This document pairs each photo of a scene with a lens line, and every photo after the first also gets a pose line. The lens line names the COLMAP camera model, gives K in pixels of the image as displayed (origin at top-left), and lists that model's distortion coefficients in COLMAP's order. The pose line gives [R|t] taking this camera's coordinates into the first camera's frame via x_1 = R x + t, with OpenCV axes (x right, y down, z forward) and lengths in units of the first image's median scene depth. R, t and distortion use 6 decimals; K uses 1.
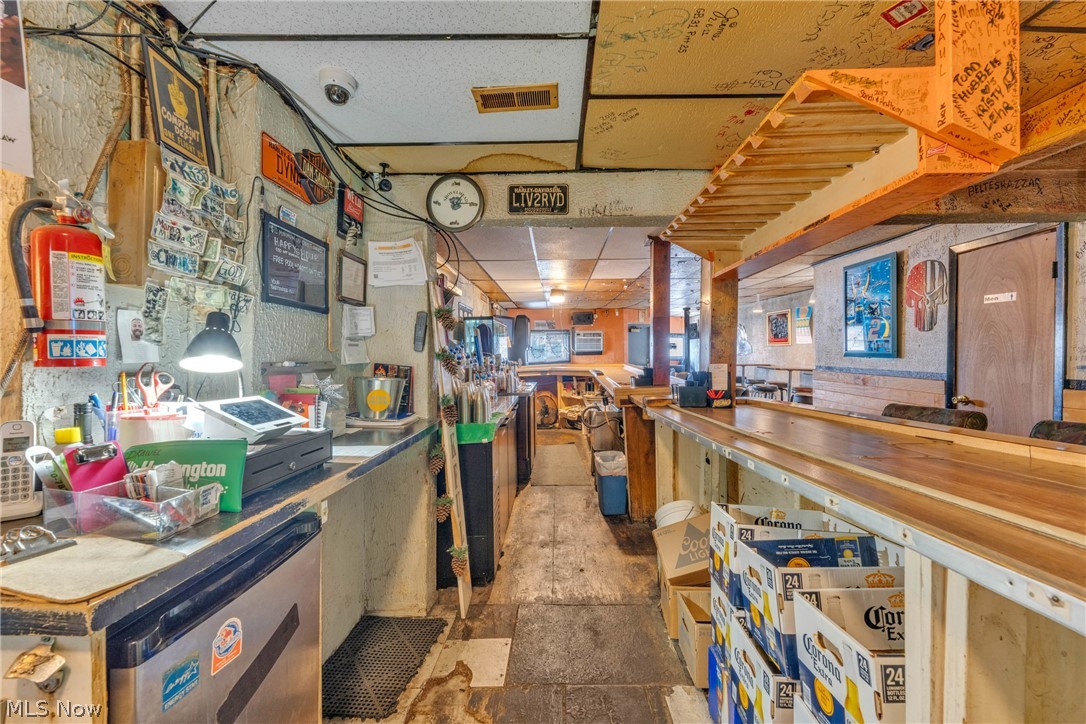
lens RADIAL K [[445.1, 0, 548.6], [0, 445.1, 361.3], [0, 0, 1]] dist [-0.002431, -0.000097]
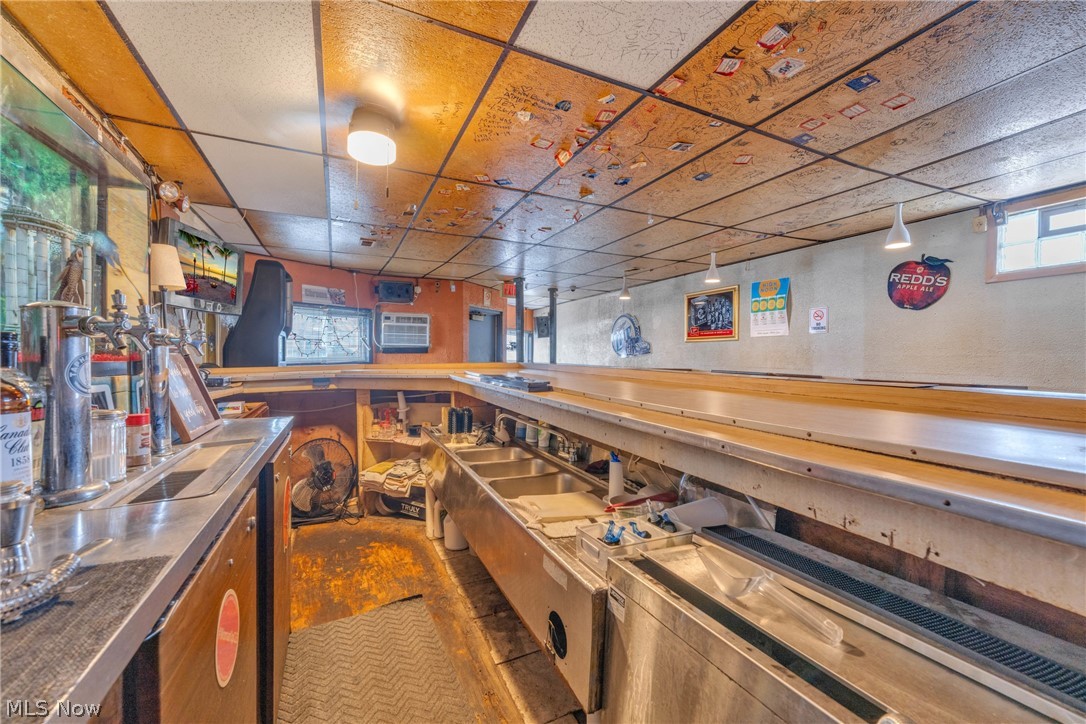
lens RADIAL K [[445.1, 0, 544.6], [0, 445.1, 363.7], [0, 0, 1]] dist [-0.002431, -0.000097]
pose [[0.898304, 0.014245, 0.439143, -0.006583], [-0.007423, 0.999824, -0.017248, 0.013455], [-0.439312, 0.012235, 0.898251, 0.550933]]
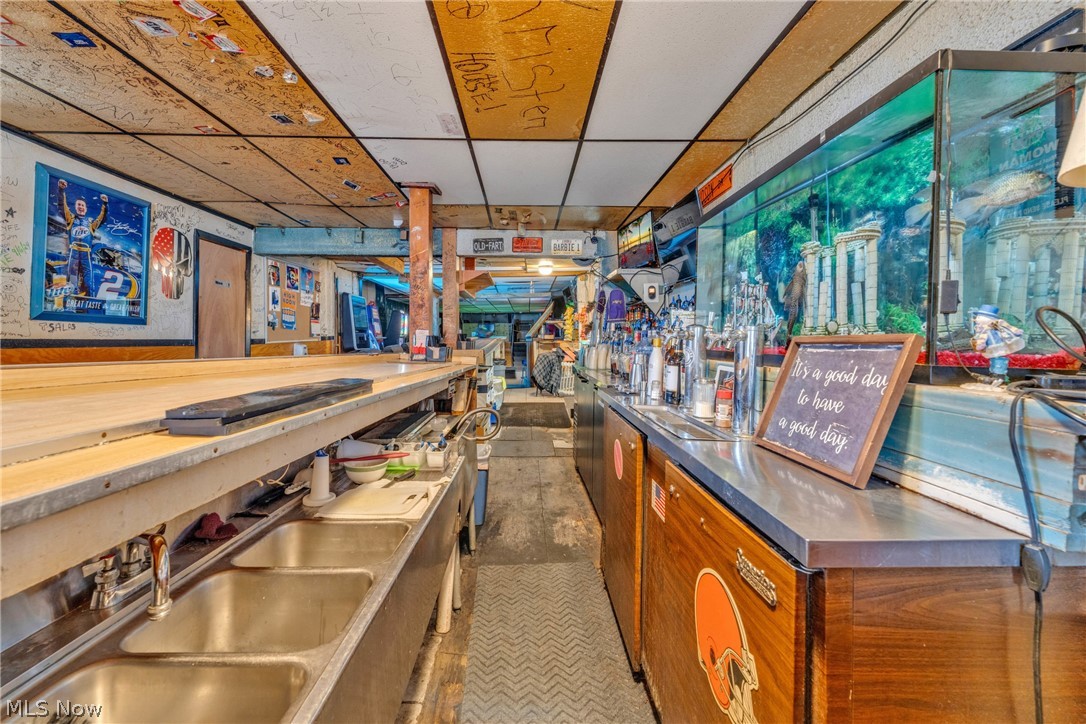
lens RADIAL K [[445.1, 0, 531.9], [0, 445.1, 338.1], [0, 0, 1]] dist [-0.002431, -0.000097]
pose [[-0.999558, 0.002197, -0.029656, 0.028376], [0.001653, 0.999830, 0.018349, 0.001926], [0.029691, 0.018292, -0.999392, 0.900137]]
